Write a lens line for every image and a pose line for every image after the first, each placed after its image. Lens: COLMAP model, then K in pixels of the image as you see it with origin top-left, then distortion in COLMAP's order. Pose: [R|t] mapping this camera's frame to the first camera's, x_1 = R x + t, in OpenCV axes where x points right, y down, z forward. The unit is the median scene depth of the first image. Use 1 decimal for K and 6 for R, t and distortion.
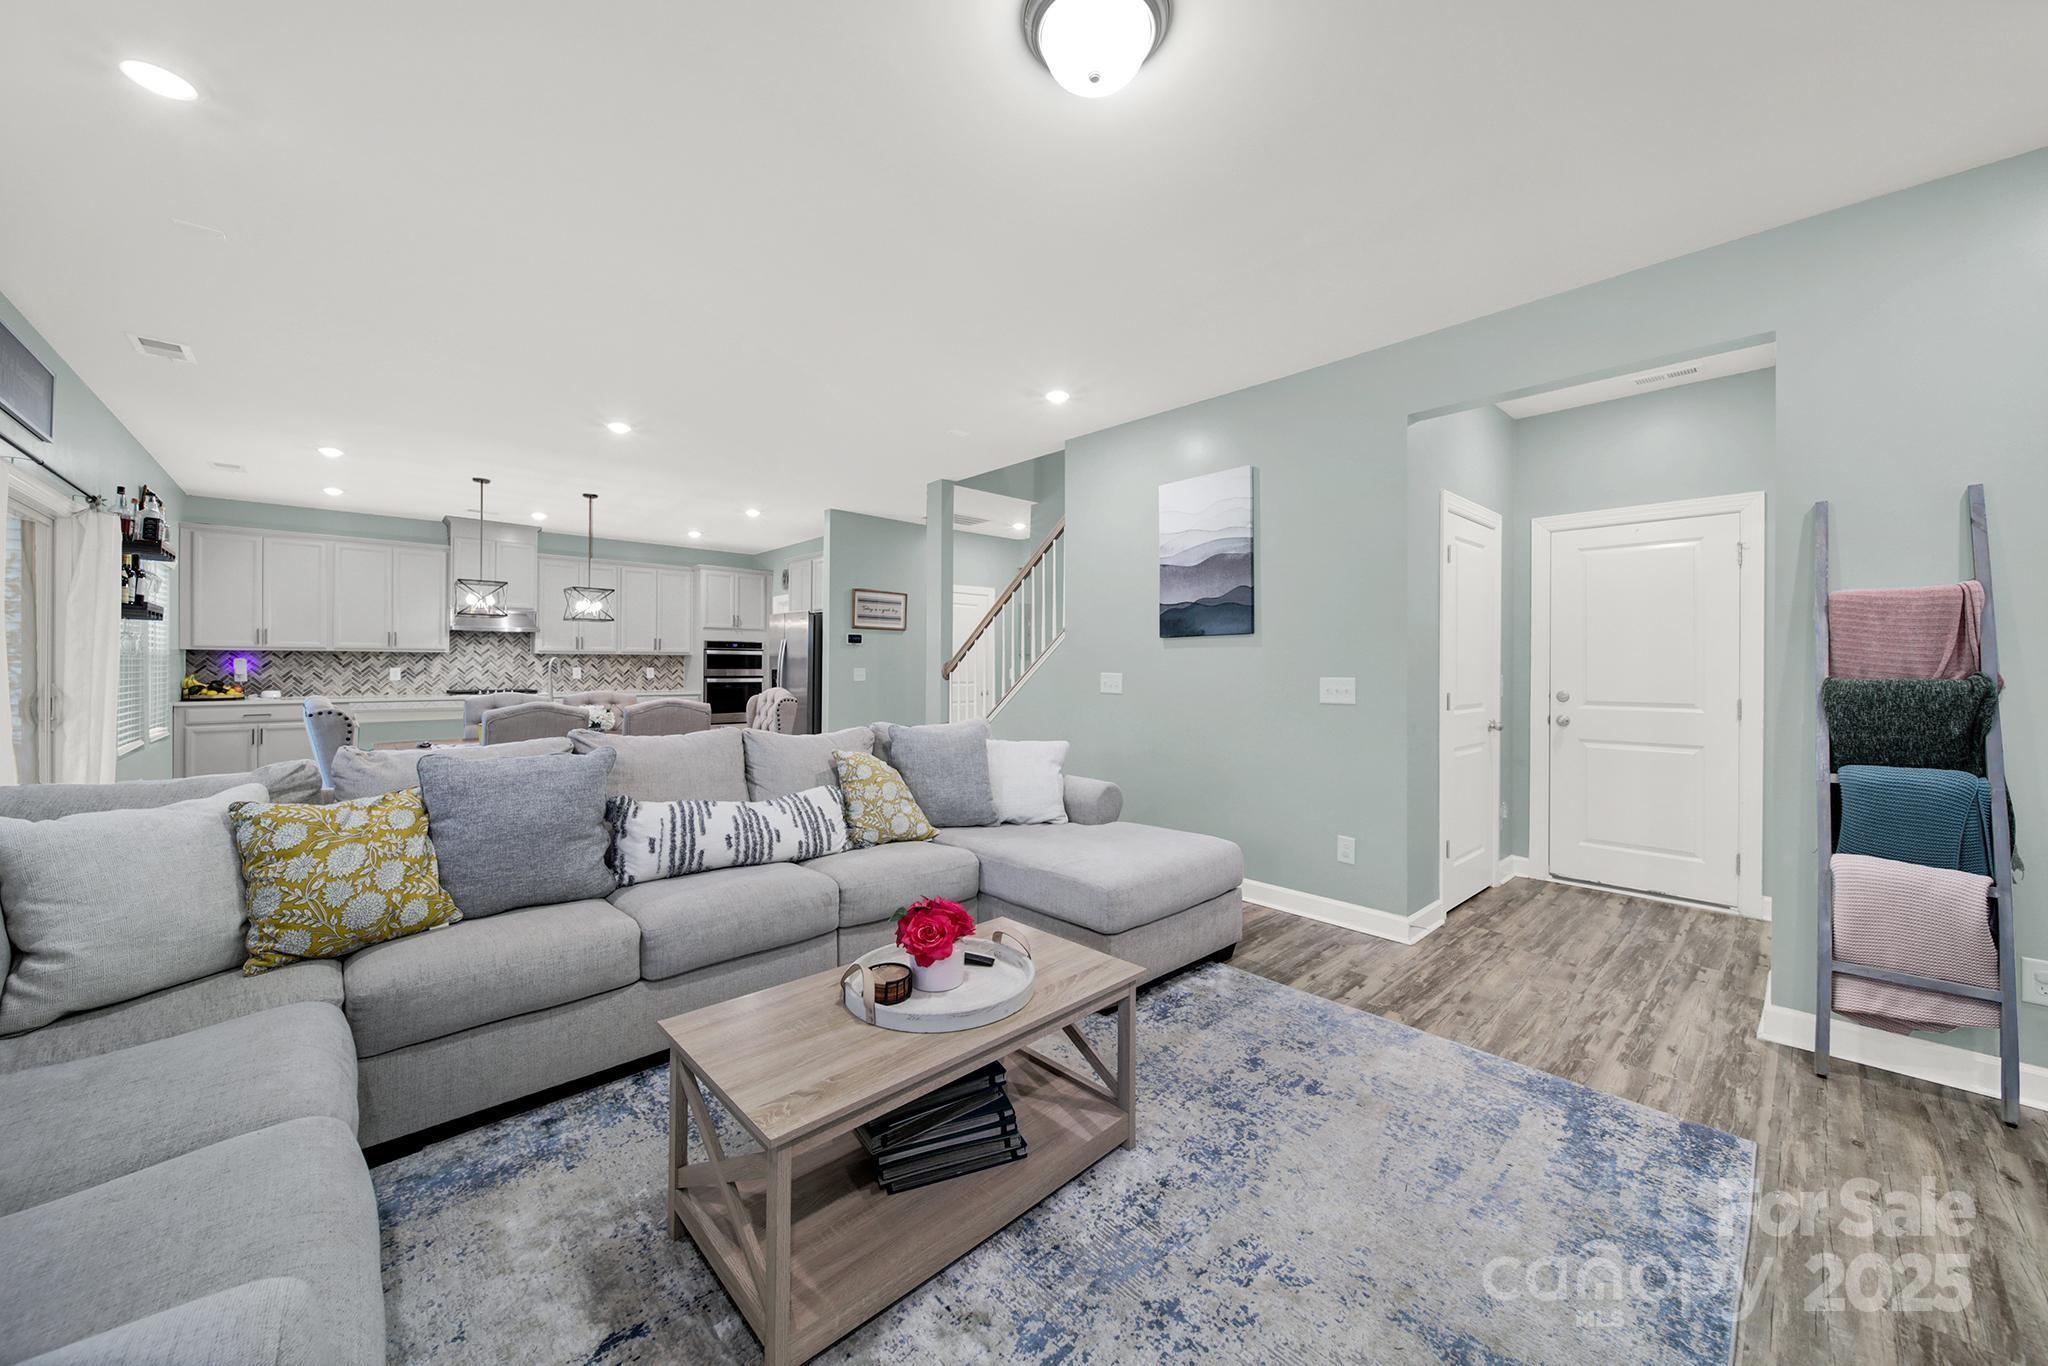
lens RADIAL K [[741.6, 0, 1023.2], [0, 741.6, 669.2], [0, 0, 1]] dist [-0.000686, -0.000750]
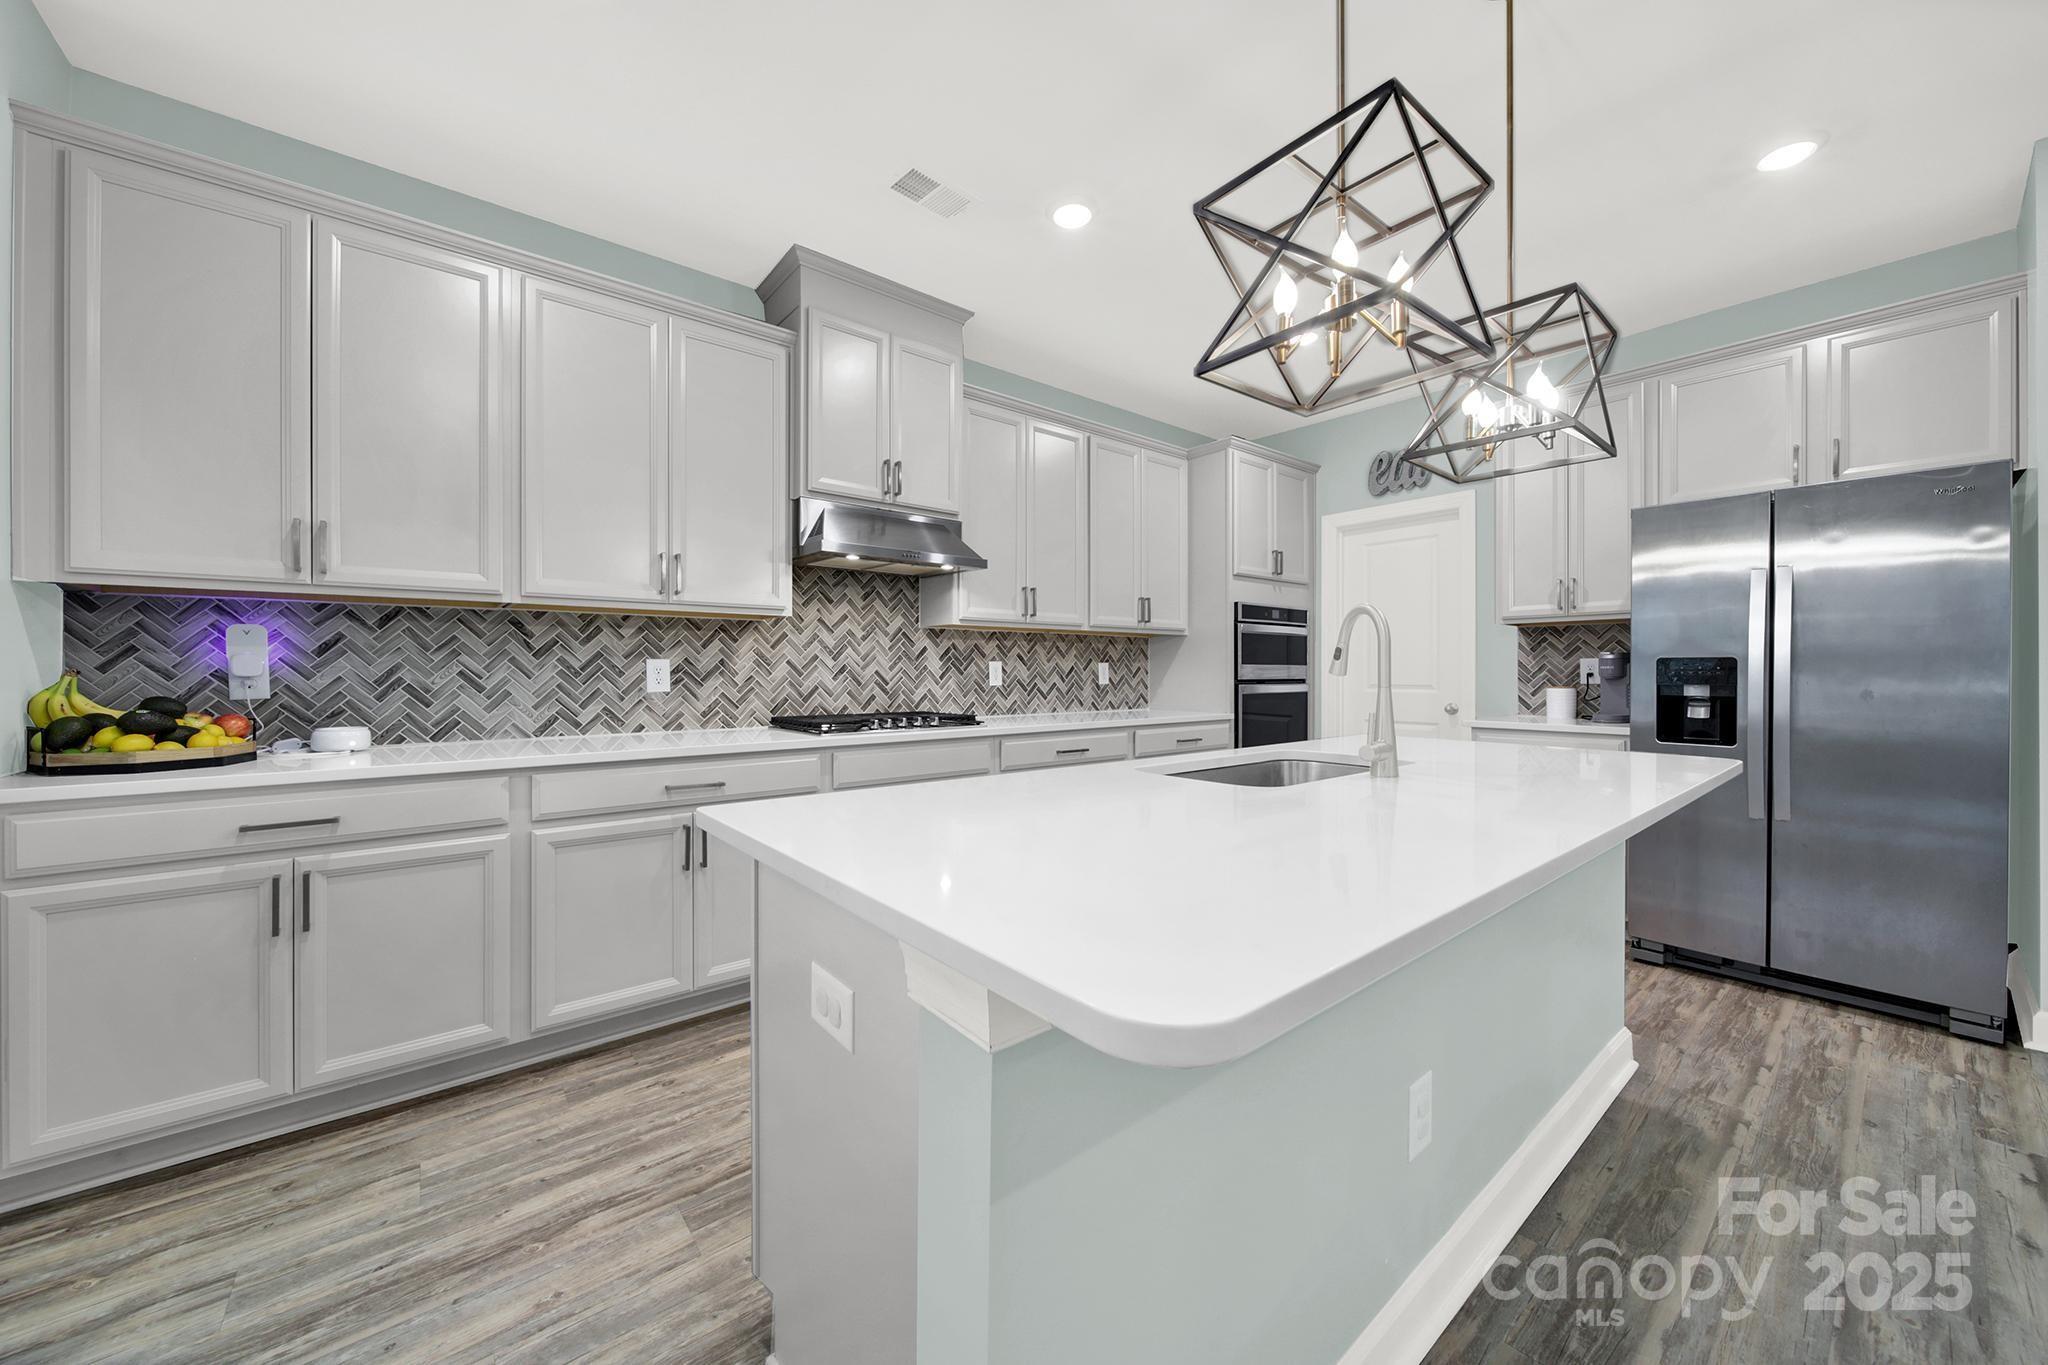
lens RADIAL K [[735.6, 0, 1019.2], [0, 735.6, 677.2], [0, 0, 1]] dist [-0.001709, -0.000059]
pose [[0.998192, -0.004967, -0.059901, -0.711518], [0.005070, 0.999986, 0.001571, 0.008540], [0.059893, -0.001872, 0.998203, 0.707768]]
